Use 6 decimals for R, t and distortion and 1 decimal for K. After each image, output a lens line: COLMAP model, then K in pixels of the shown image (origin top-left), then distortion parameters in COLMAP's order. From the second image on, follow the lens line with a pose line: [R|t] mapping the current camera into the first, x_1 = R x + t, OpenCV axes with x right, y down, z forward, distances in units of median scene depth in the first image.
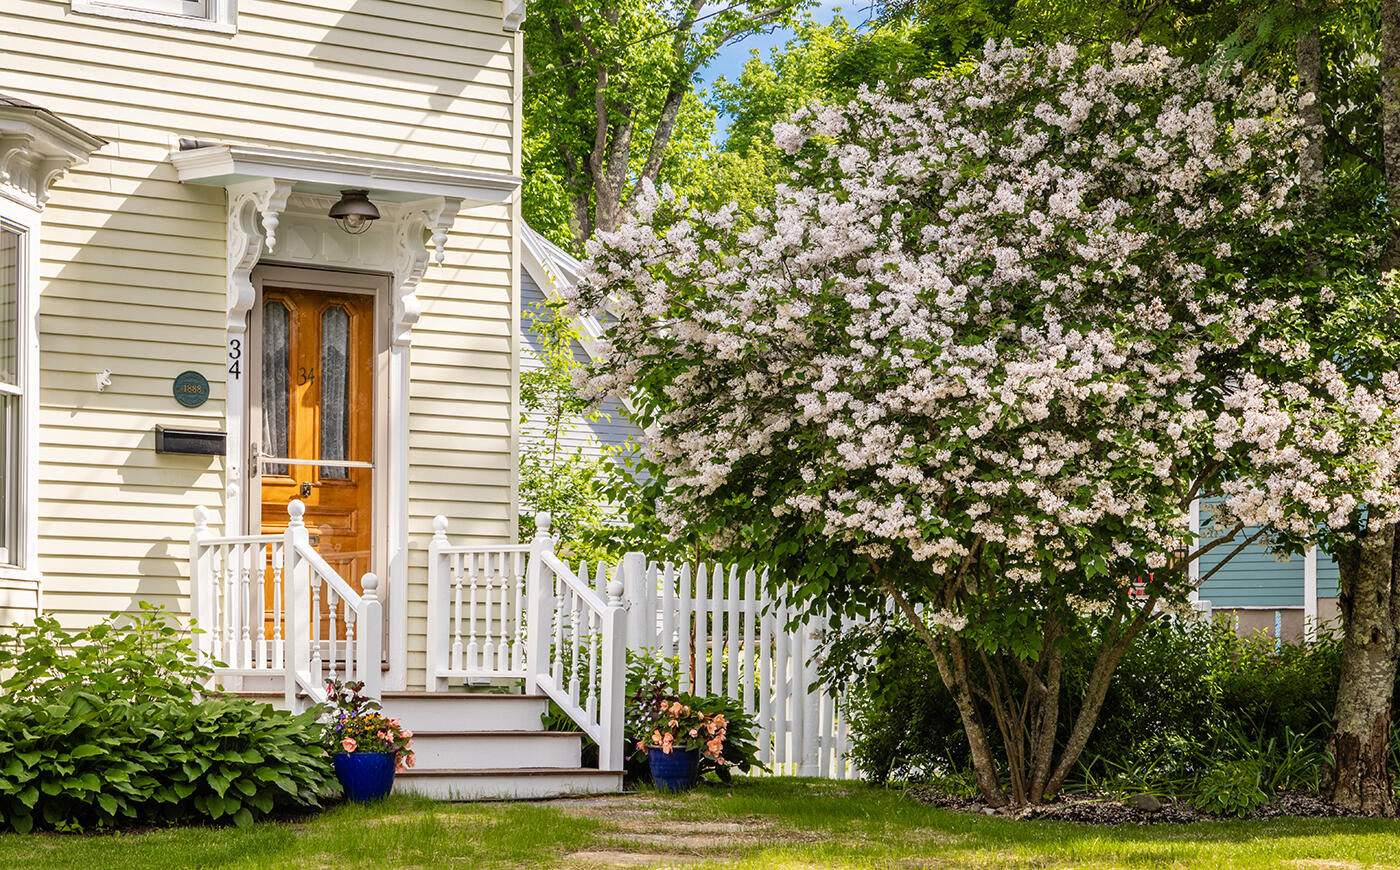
lens RADIAL K [[3484.9, 0, 693.4], [0, 3484.9, 621.0], [0, 0, 1]] dist [0.077433, 0.000000]
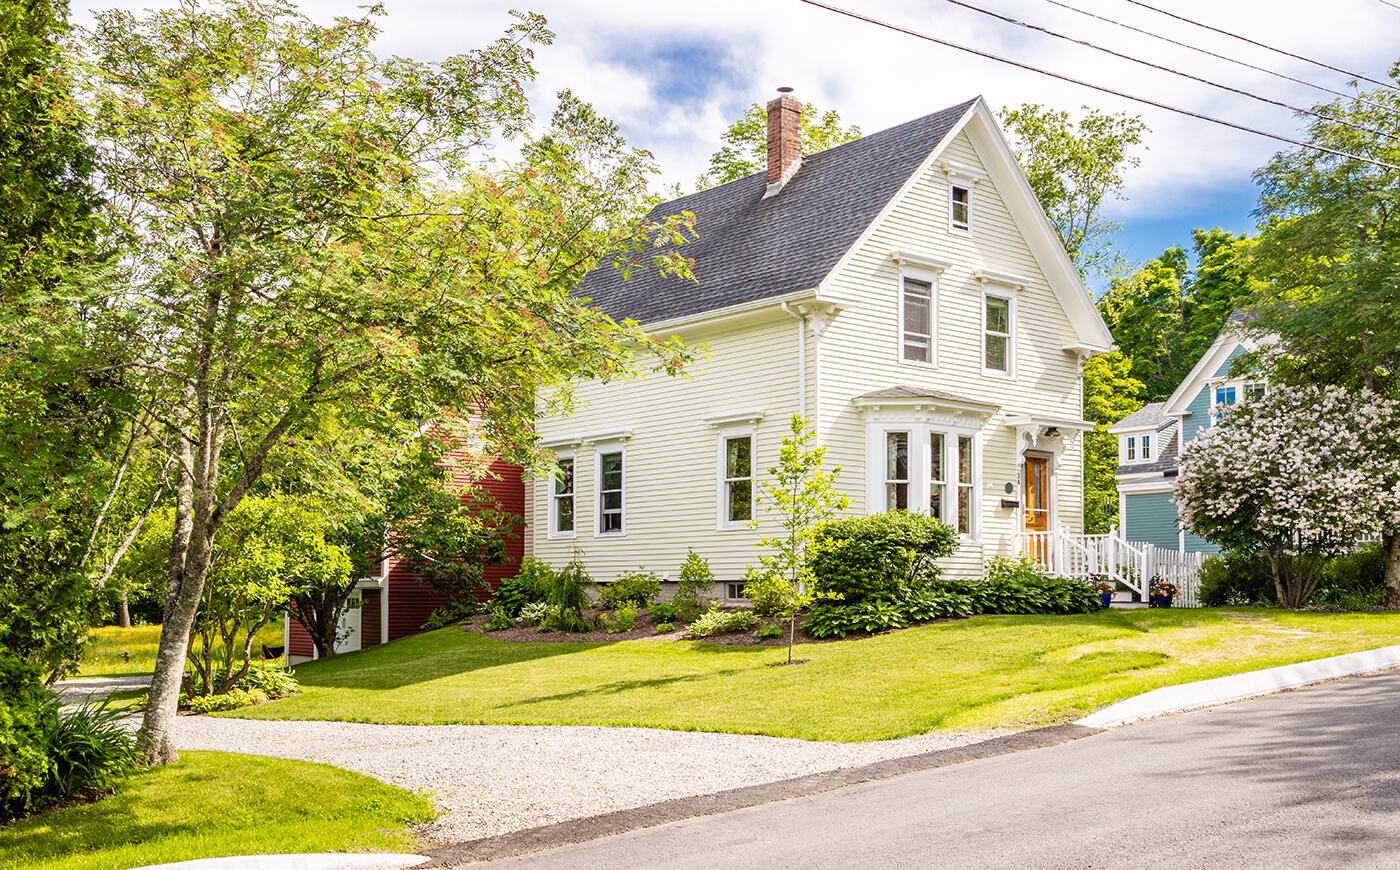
lens RADIAL K [[1489.2, 0, 695.3], [0, 1489.2, 534.8], [0, 0, 1]] dist [0.022943, 0.000000]
pose [[0.999889, -0.007729, 0.012764, -0.503435], [0.008154, 0.999401, -0.033627, 0.025065], [-0.012497, 0.033727, 0.999353, -0.444825]]
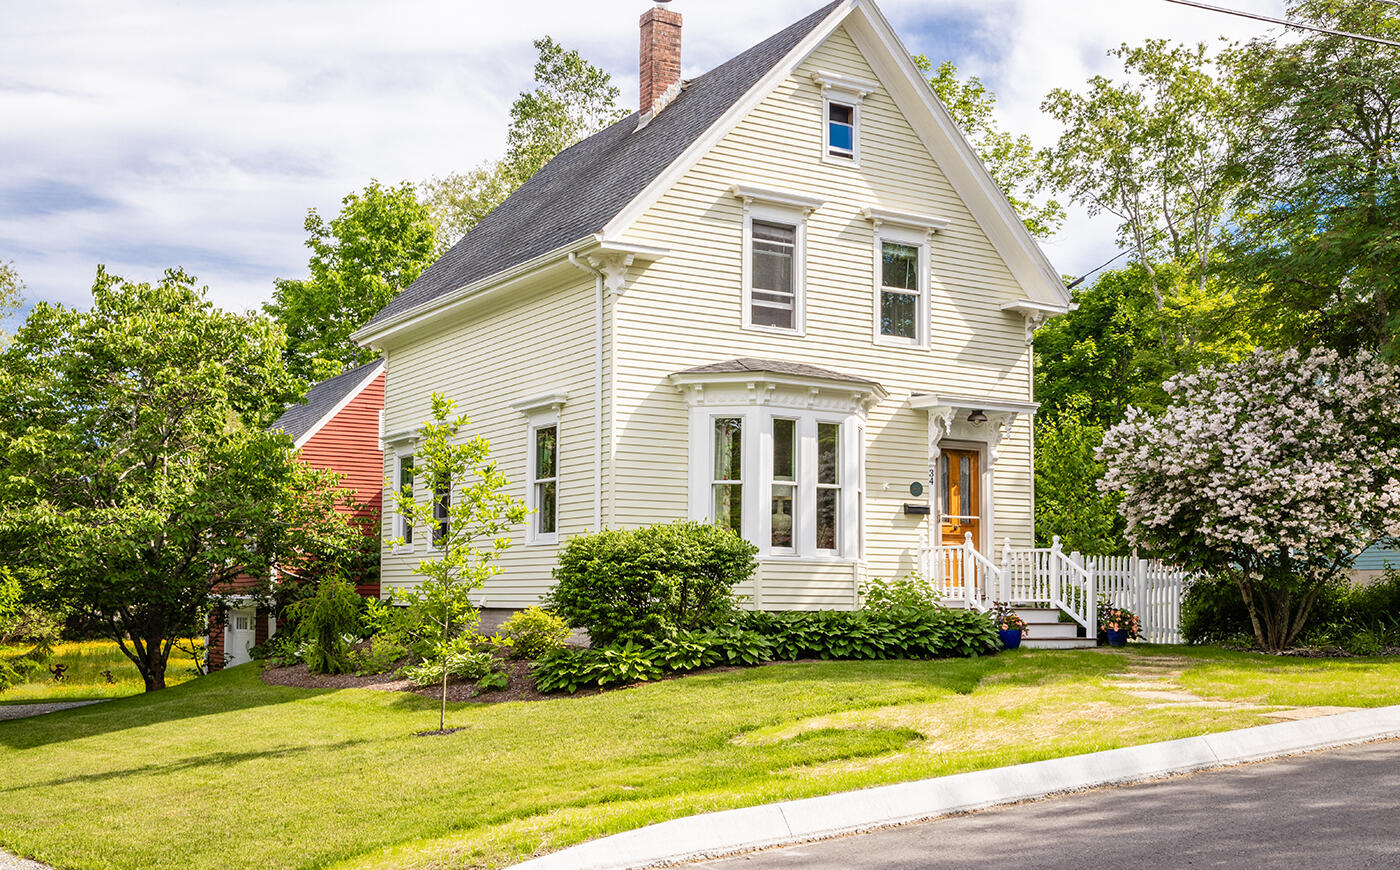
lens RADIAL K [[1559.9, 0, 686.9], [0, 1559.9, 502.8], [0, 0, 1]] dist [-0.000988, 0.000000]
pose [[0.990808, -0.012388, -0.134708, -0.171523], [0.005017, 0.998478, -0.054921, 0.006135], [0.135183, 0.053741, 0.989362, -0.167060]]
